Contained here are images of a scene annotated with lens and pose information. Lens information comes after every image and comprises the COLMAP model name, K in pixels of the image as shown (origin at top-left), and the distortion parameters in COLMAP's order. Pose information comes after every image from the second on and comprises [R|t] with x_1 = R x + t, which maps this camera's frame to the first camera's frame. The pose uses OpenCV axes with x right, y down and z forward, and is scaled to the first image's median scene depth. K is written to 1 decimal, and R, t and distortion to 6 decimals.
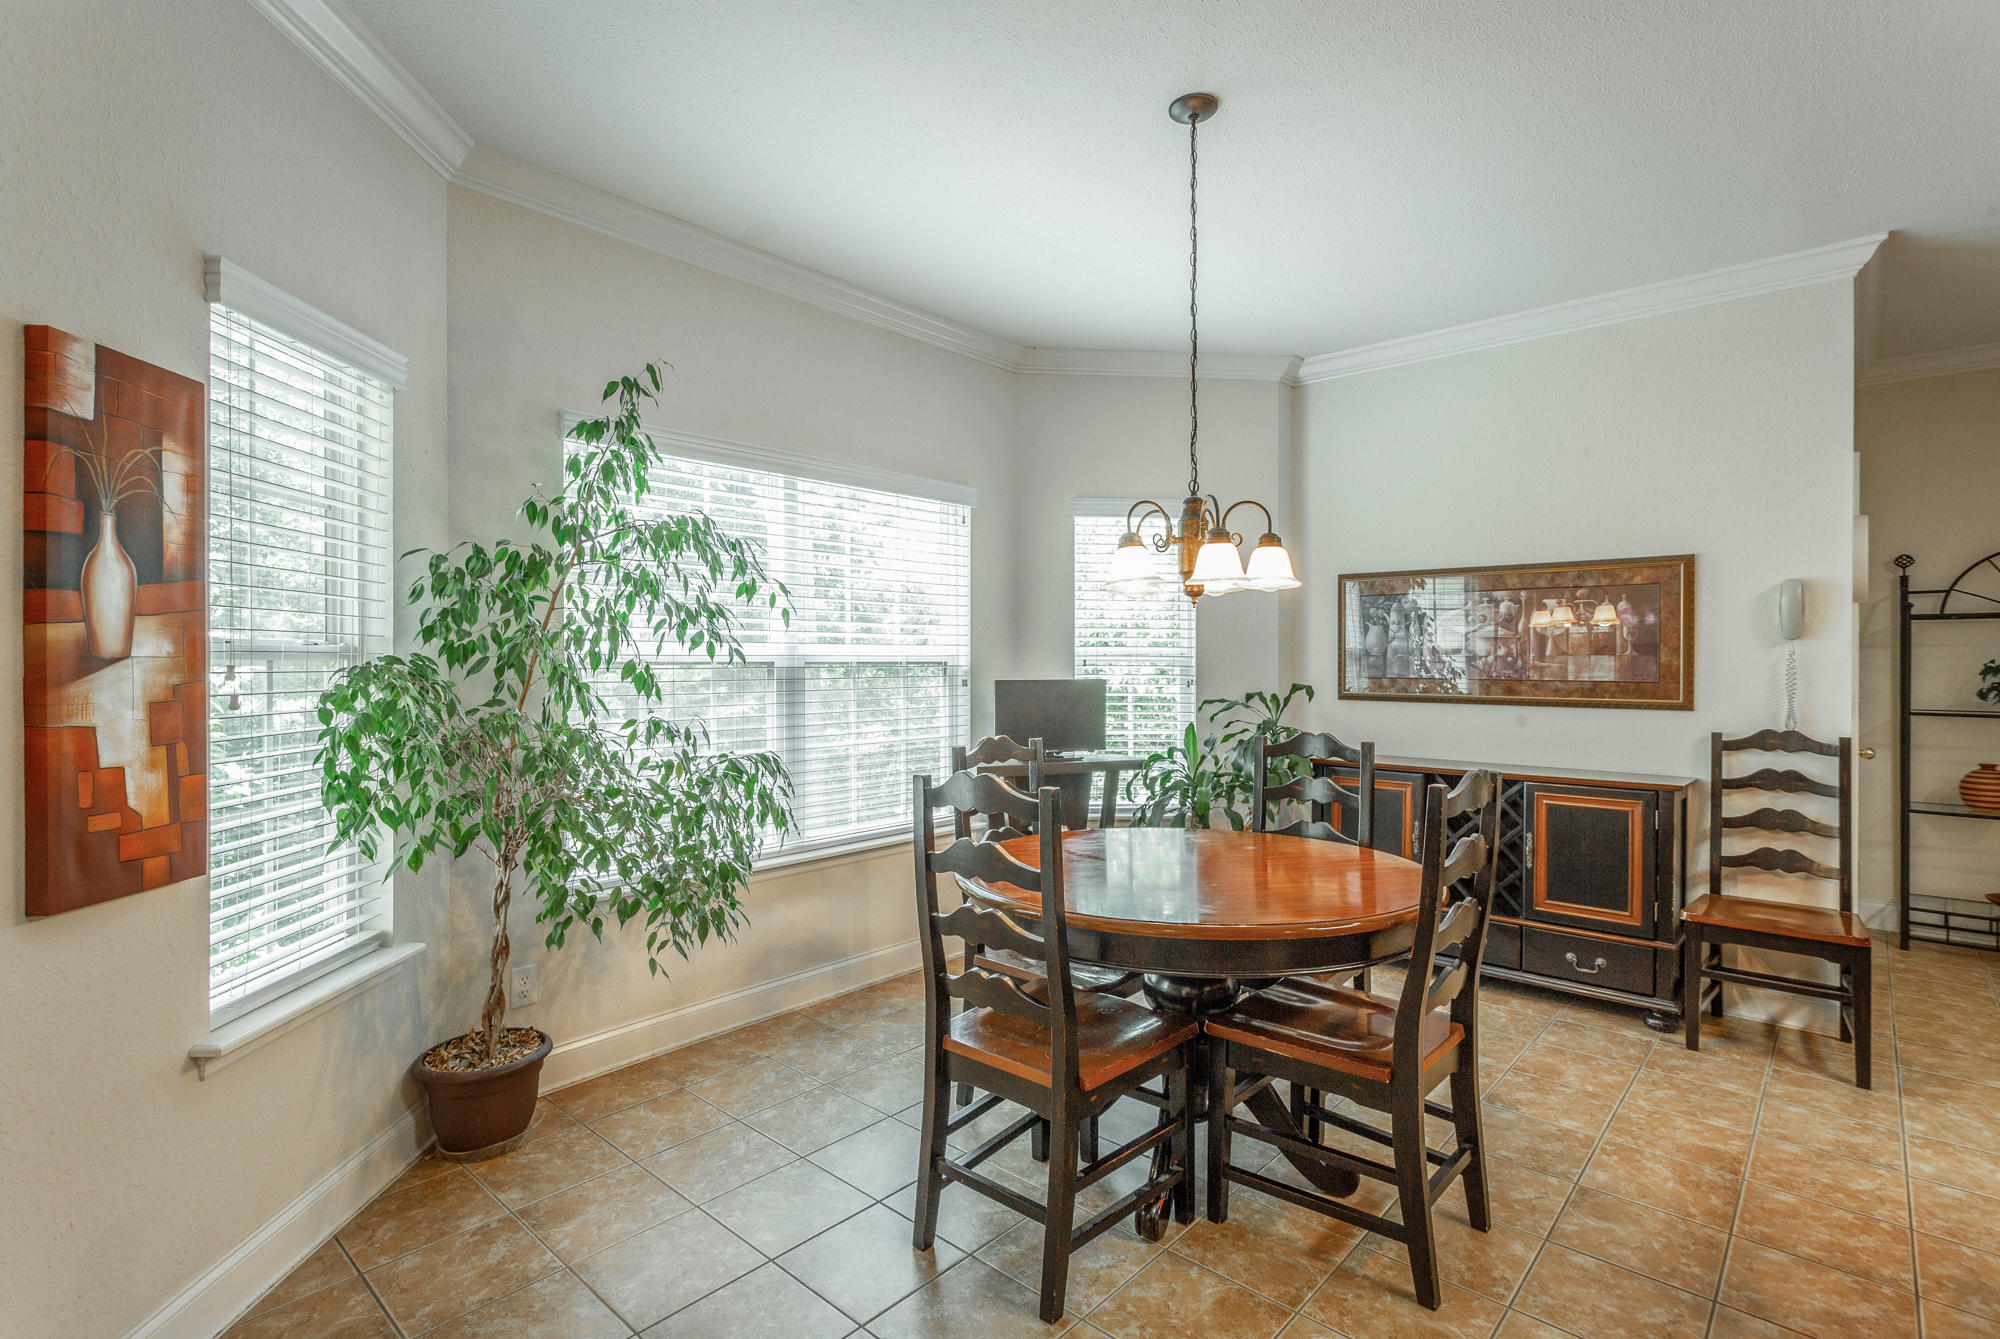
lens RADIAL K [[958.7, 0, 999.2], [0, 958.7, 662.5], [0, 0, 1]] dist [0.001526, 0.000004]
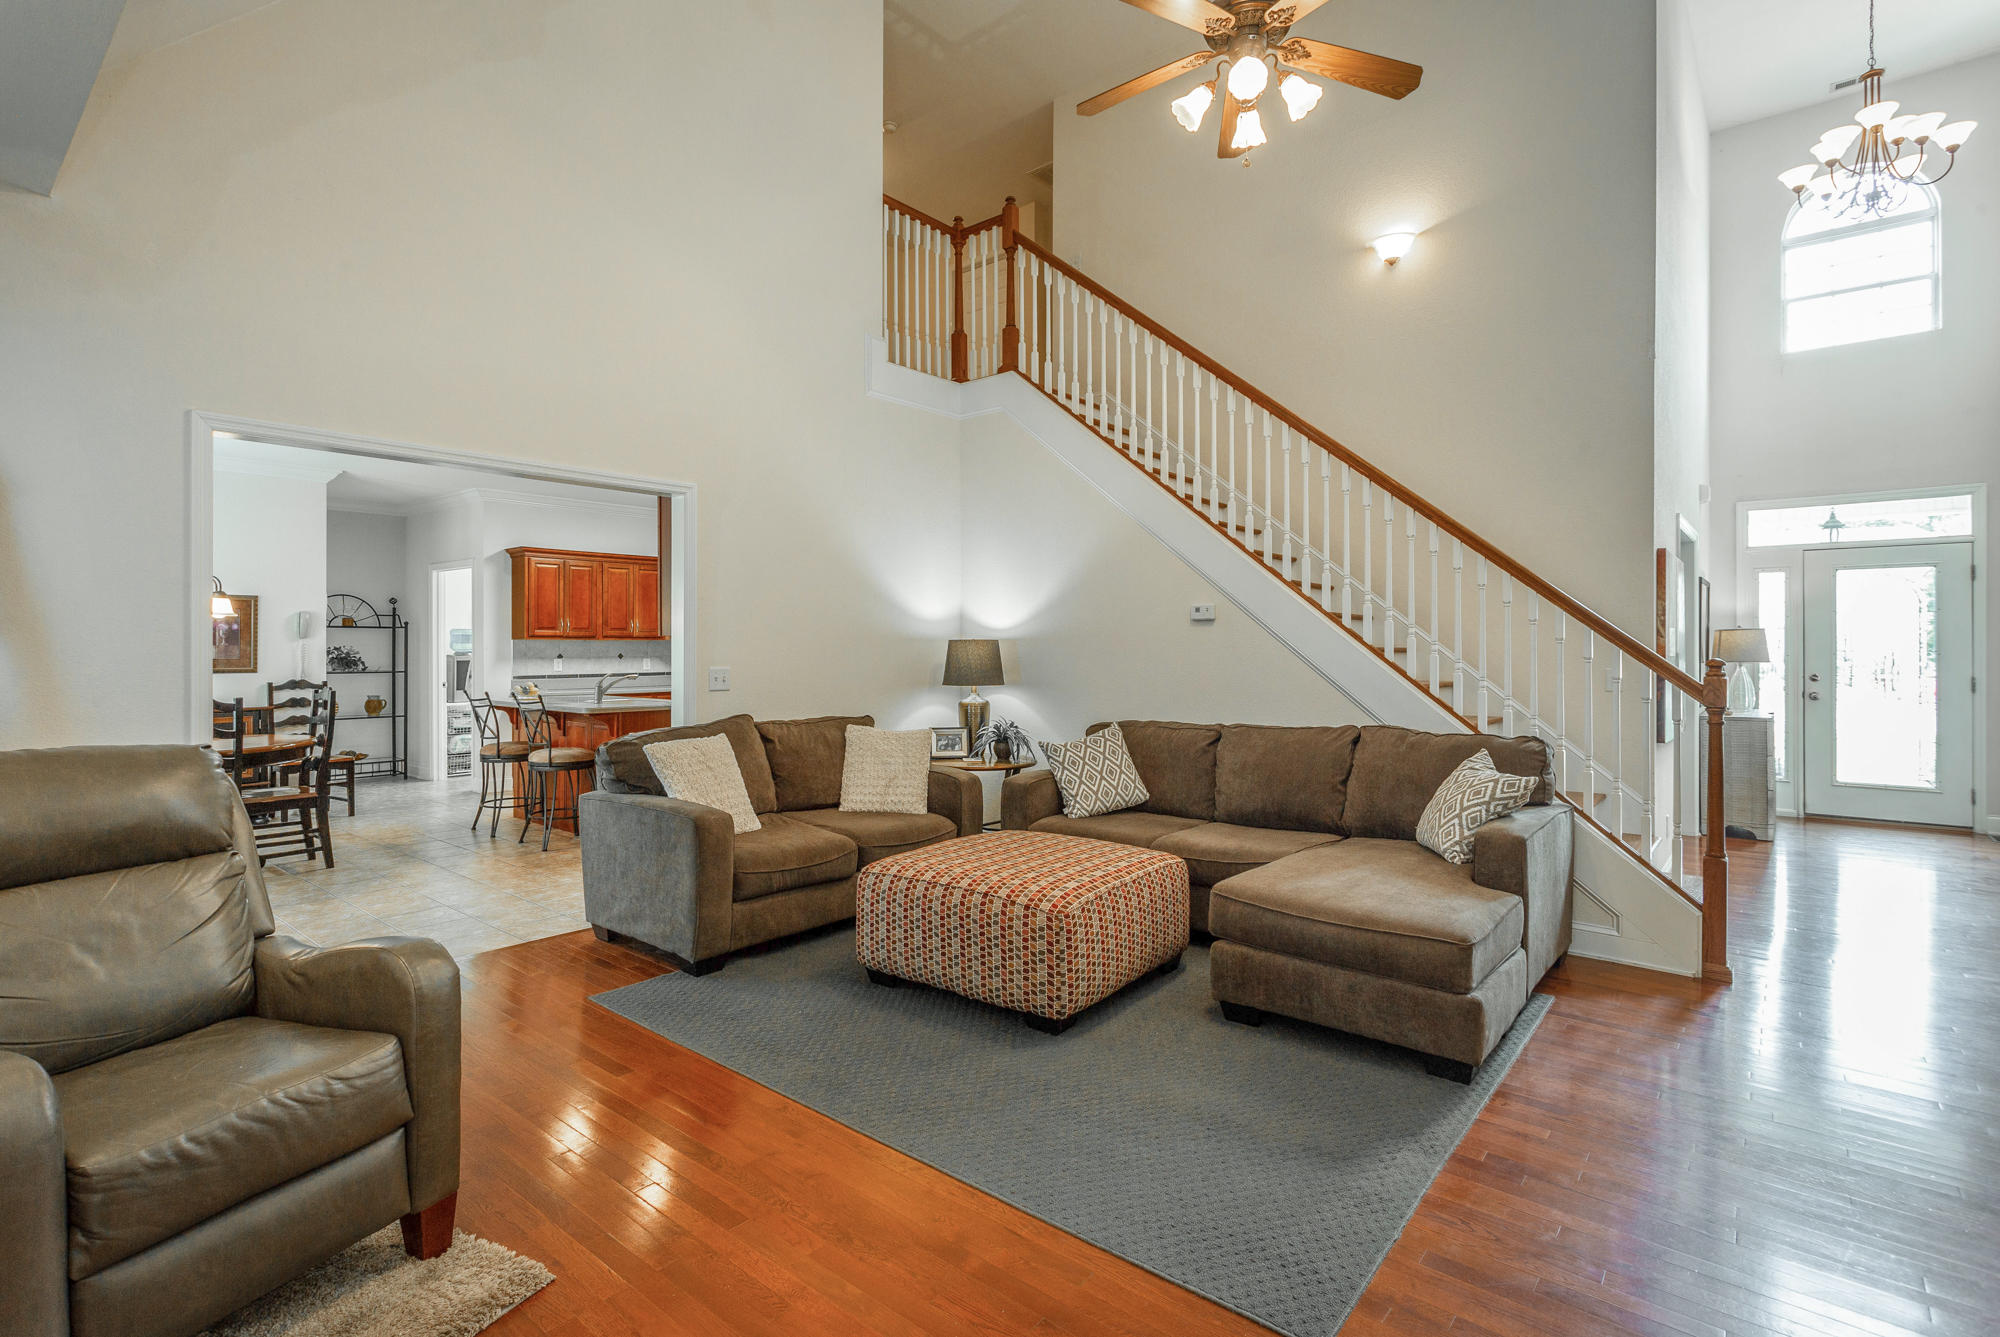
lens RADIAL K [[949.2, 0, 1005.5], [0, 949.2, 645.4], [0, 0, 1]] dist [-0.004196, -0.001138]
pose [[-0.040523, 0.001352, 0.999178, -1.437688], [0.002429, 0.999996, -0.001255, -0.000948], [-0.999176, 0.002377, -0.040526, -0.537214]]
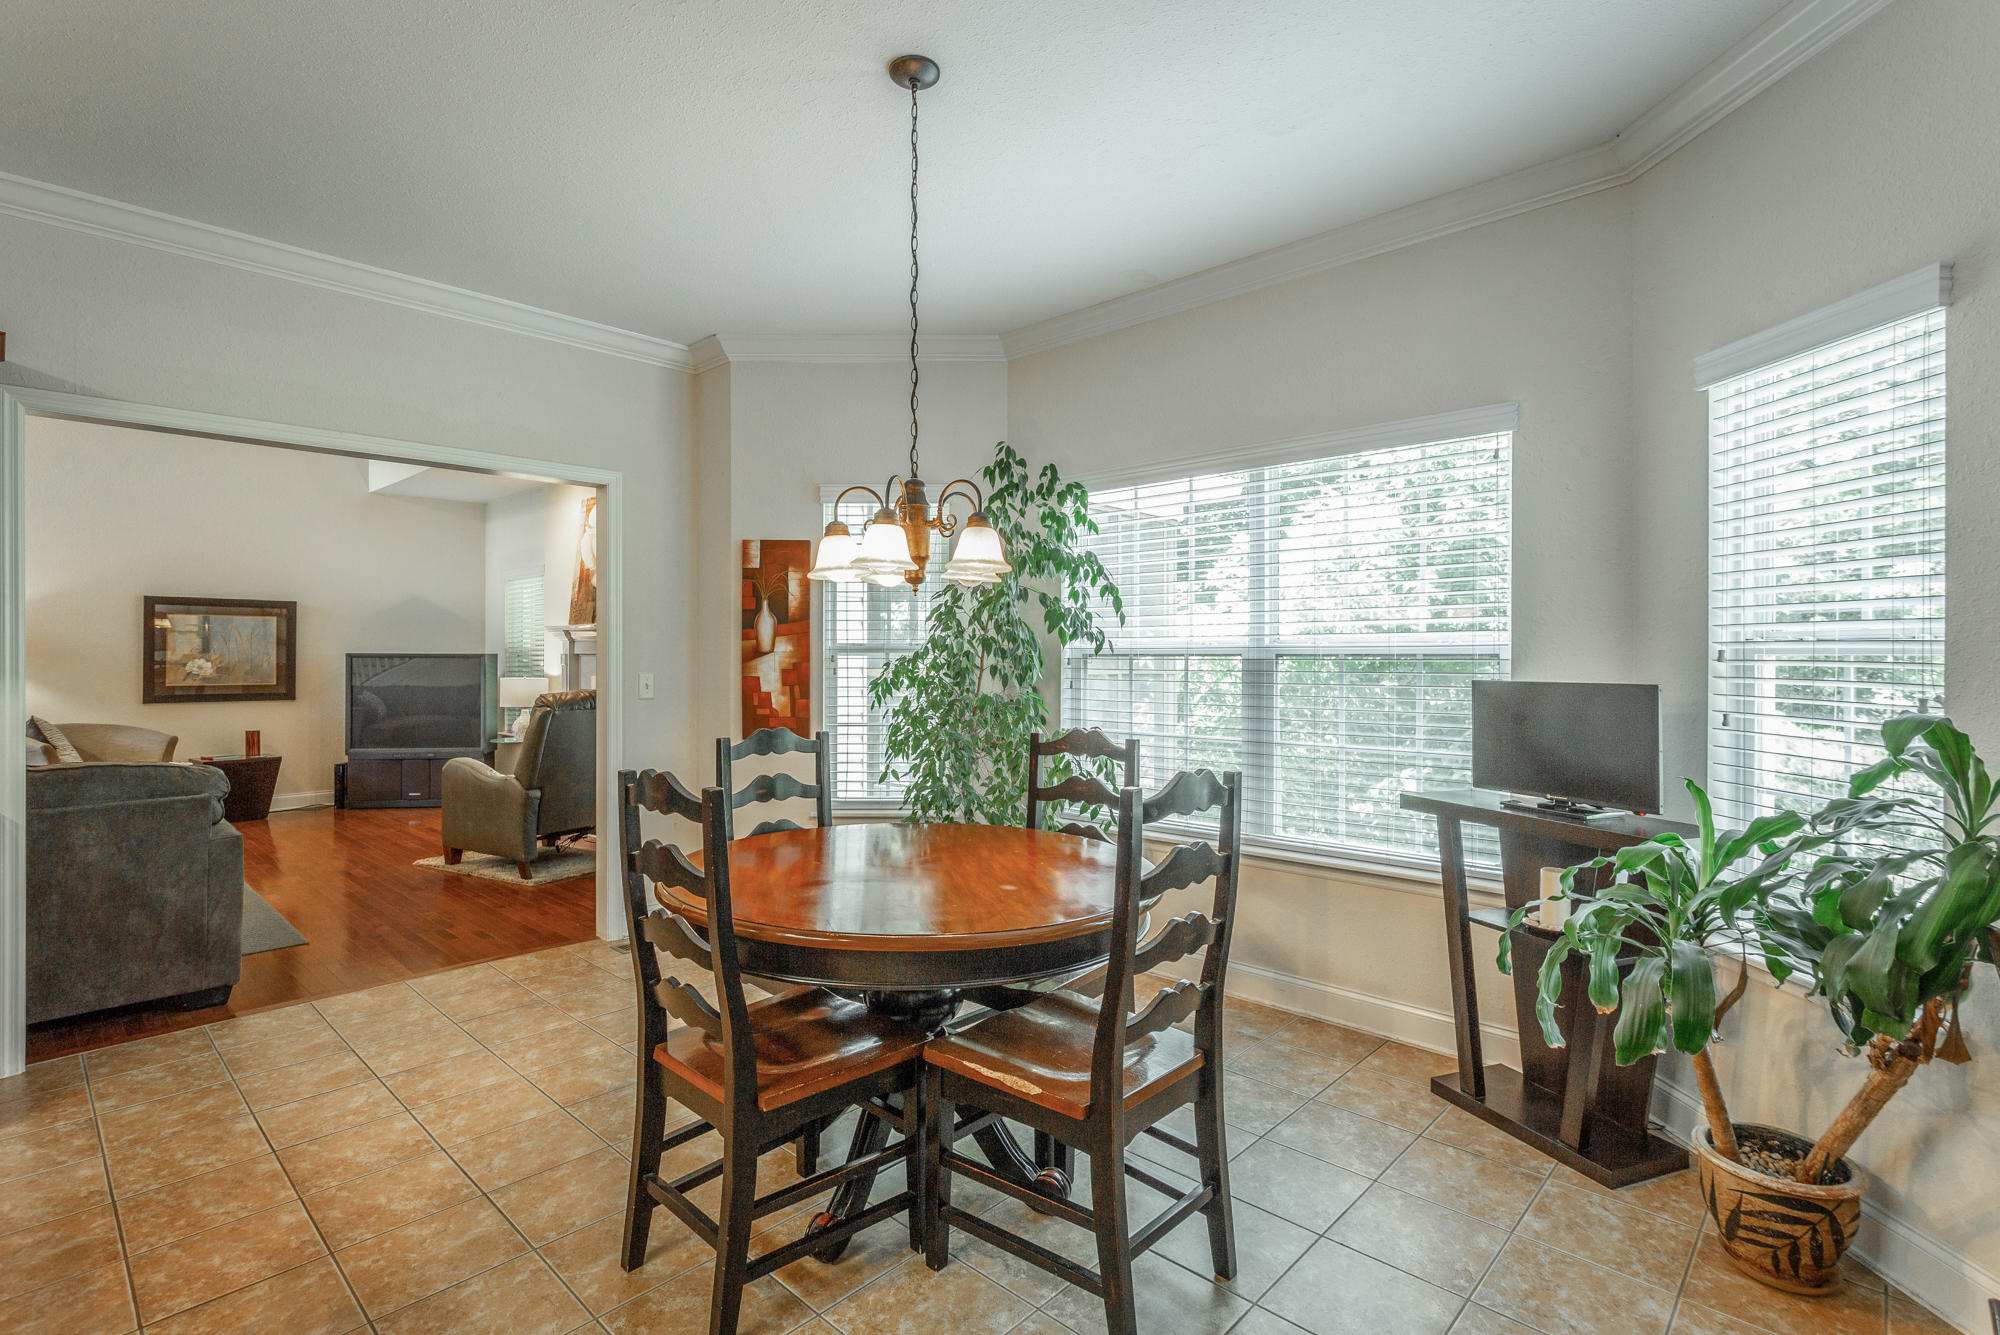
lens RADIAL K [[949.3, 0, 1000.5], [0, 949.3, 658.6], [0, 0, 1]] dist [0.002156, 0.000561]
pose [[-0.017063, 0.003416, -0.999849, 0.839721], [-0.001312, 0.999993, 0.003439, 0.001412], [0.999854, 0.001370, -0.017059, 0.807909]]
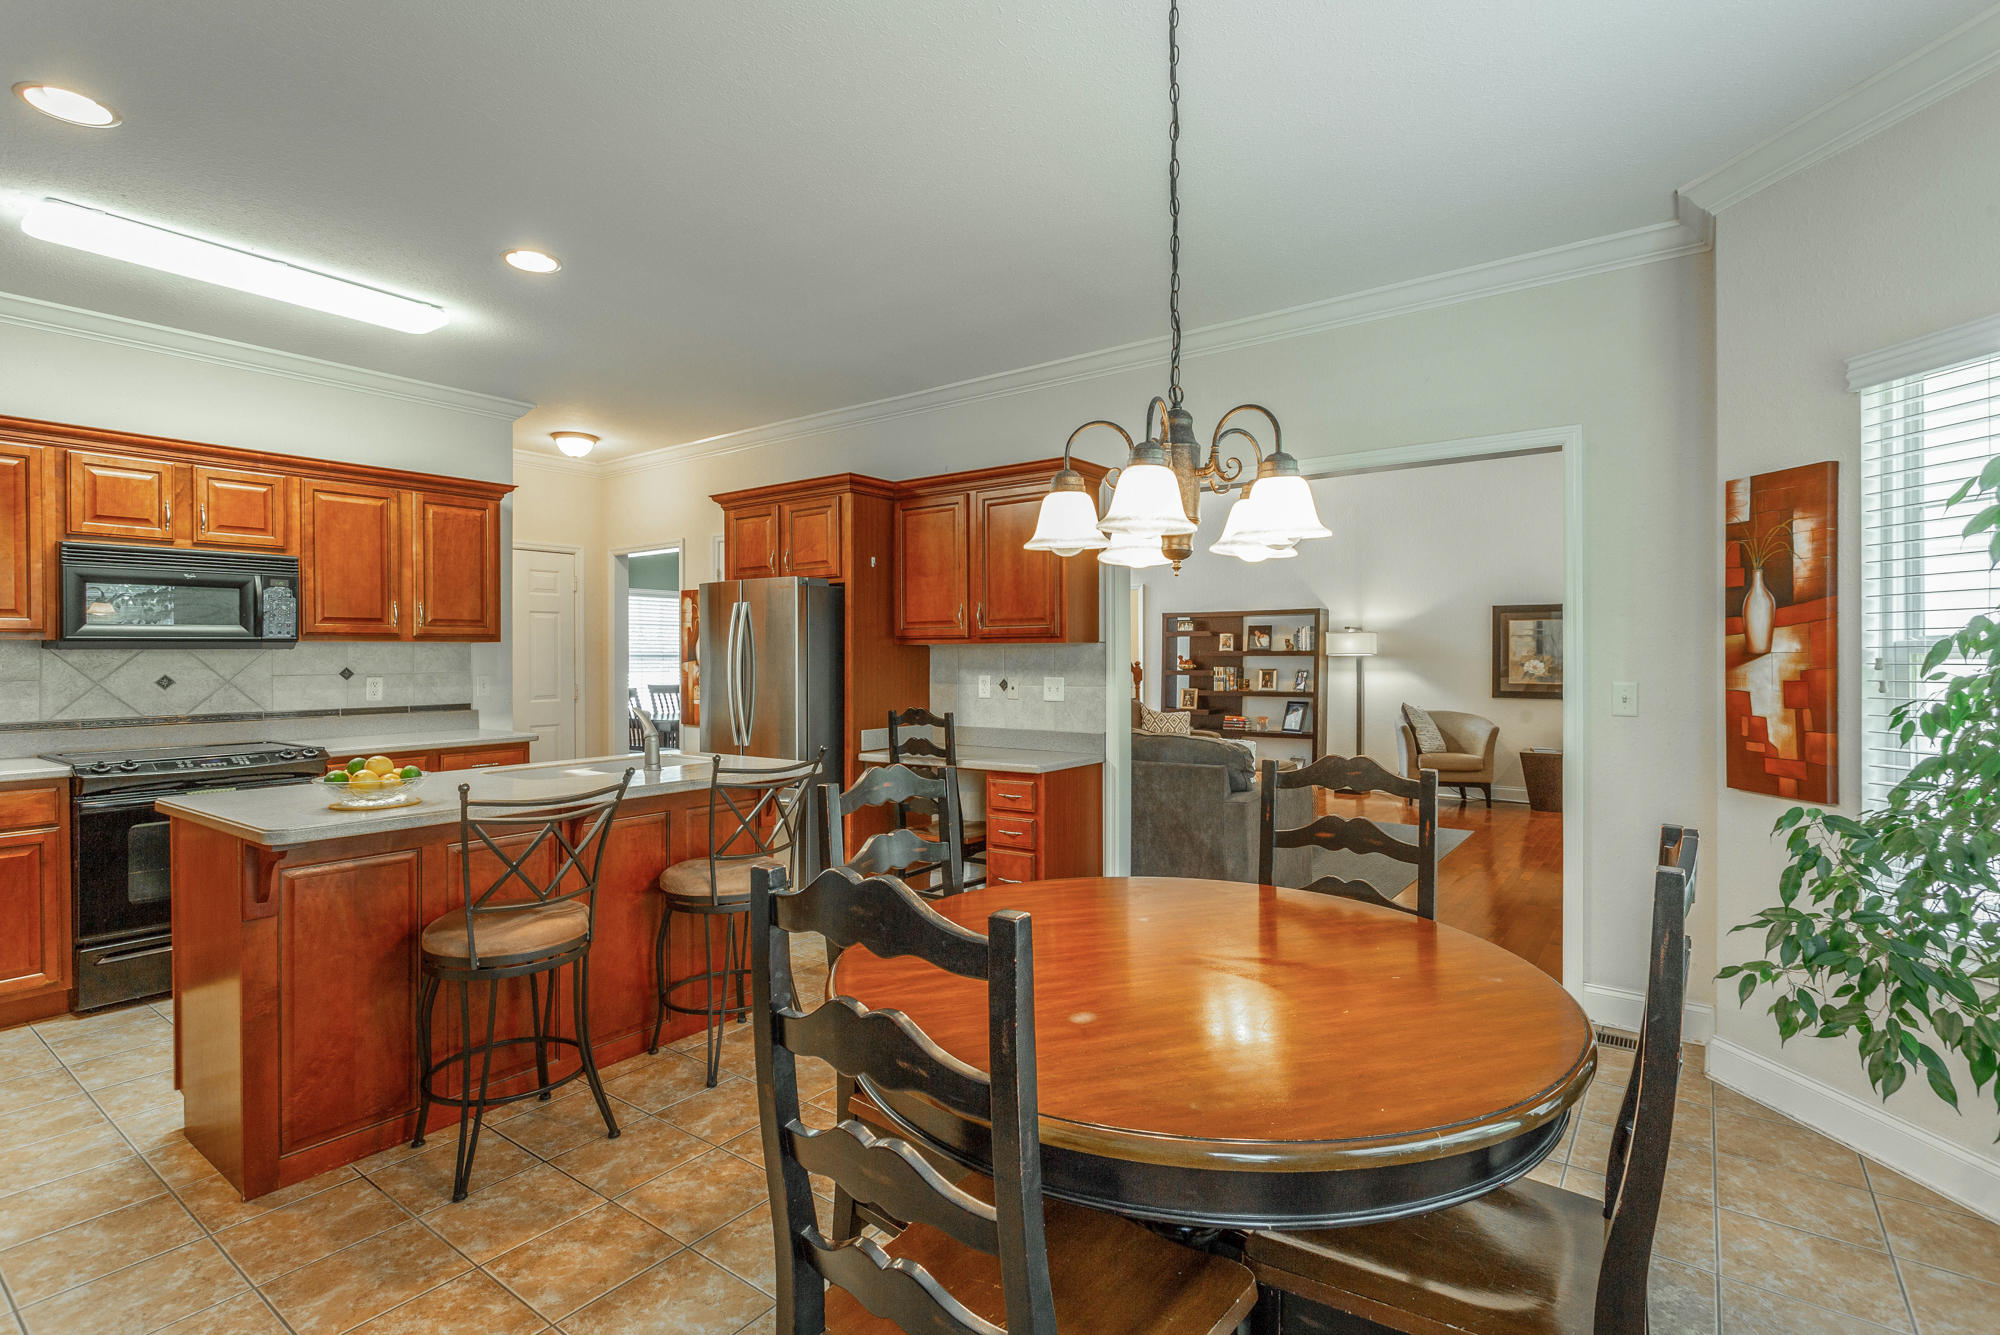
lens RADIAL K [[949.3, 0, 1000.5], [0, 949.3, 658.6], [0, 0, 1]] dist [0.002156, 0.000561]
pose [[-0.995030, 0.002624, -0.099538, 0.284961], [0.002331, 0.999993, 0.003053, -0.001711], [0.099546, 0.002805, -0.995029, 1.206969]]
